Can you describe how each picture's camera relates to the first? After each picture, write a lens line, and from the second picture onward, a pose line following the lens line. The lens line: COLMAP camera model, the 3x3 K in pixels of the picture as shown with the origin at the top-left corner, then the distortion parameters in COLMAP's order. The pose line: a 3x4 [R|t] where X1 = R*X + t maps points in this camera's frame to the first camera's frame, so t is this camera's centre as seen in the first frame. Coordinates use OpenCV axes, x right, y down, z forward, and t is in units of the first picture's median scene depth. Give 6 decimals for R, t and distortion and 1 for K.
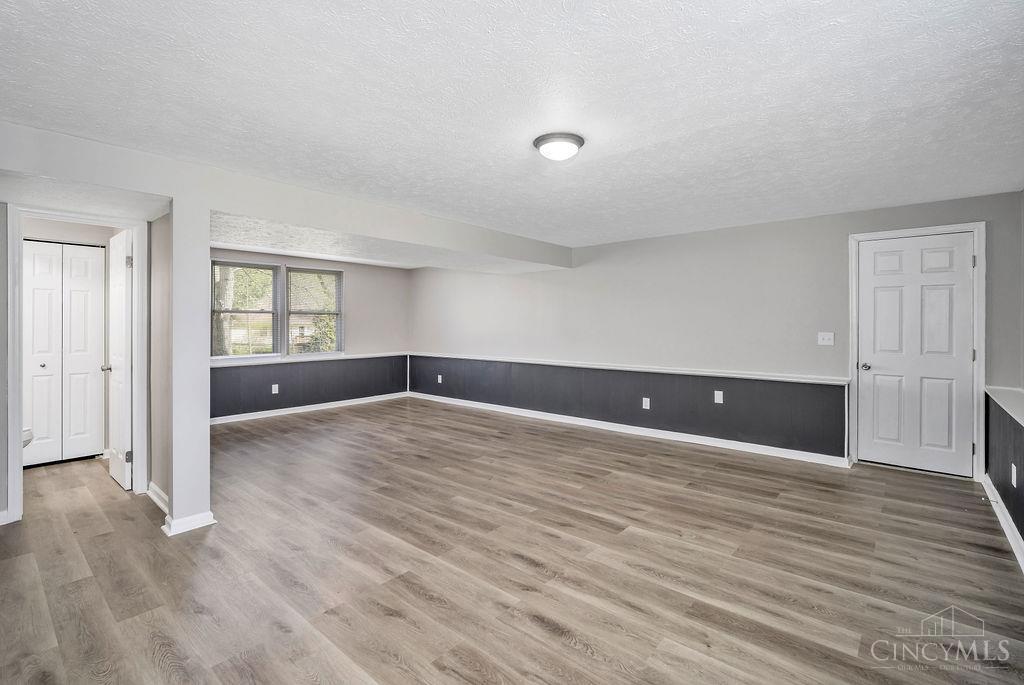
lens RADIAL K [[471.0, 0, 505.3], [0, 471.0, 328.3], [0, 0, 1]] dist [-0.011345, 0.000224]
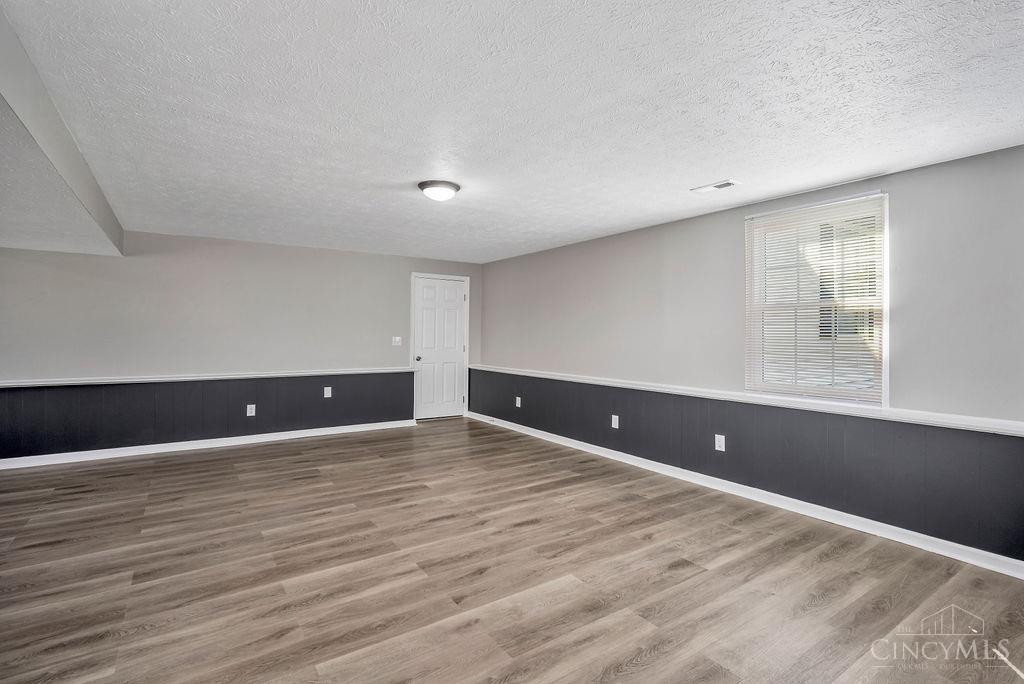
lens RADIAL K [[471.0, 0, 505.3], [0, 471.0, 327.8], [0, 0, 1]] dist [-0.011345, 0.000224]
pose [[0.278568, 0.015325, 0.960294, -0.723886], [-0.000269, 0.999874, -0.015878, 0.005259], [-0.960416, 0.004165, 0.278537, 0.319640]]
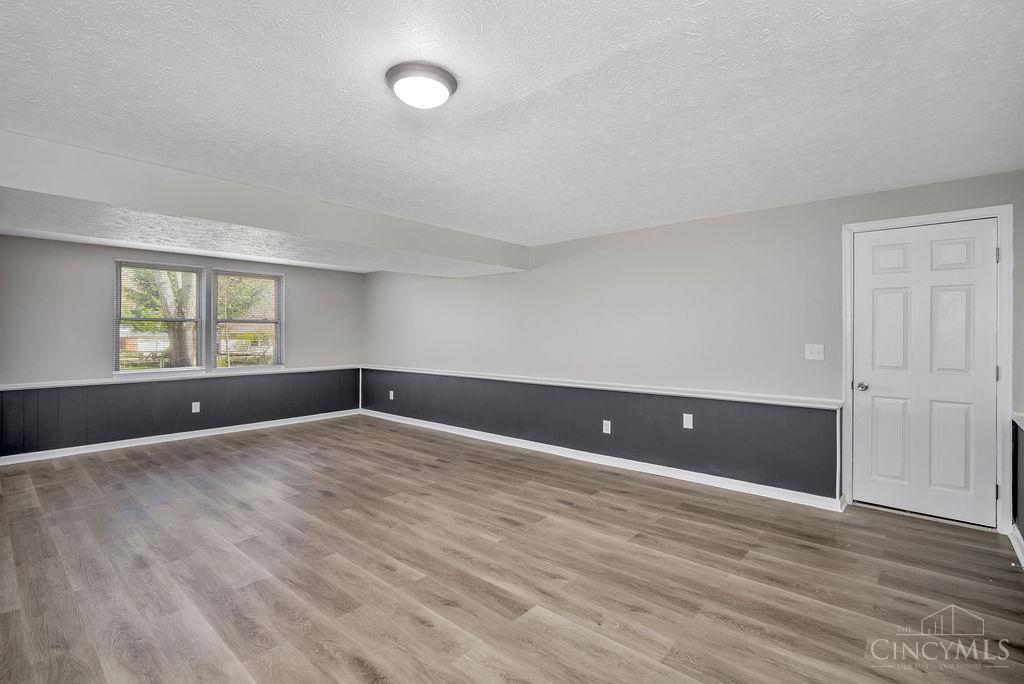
lens RADIAL K [[481.5, 0, 501.7], [0, 481.5, 337.9], [0, 0, 1]] dist [-0.009580, 0.000132]
pose [[0.999992, 0.000734, -0.003921, 0.164450], [-0.000737, 0.999999, -0.000840, -0.001654], [0.003920, 0.000843, 0.999992, 0.185040]]
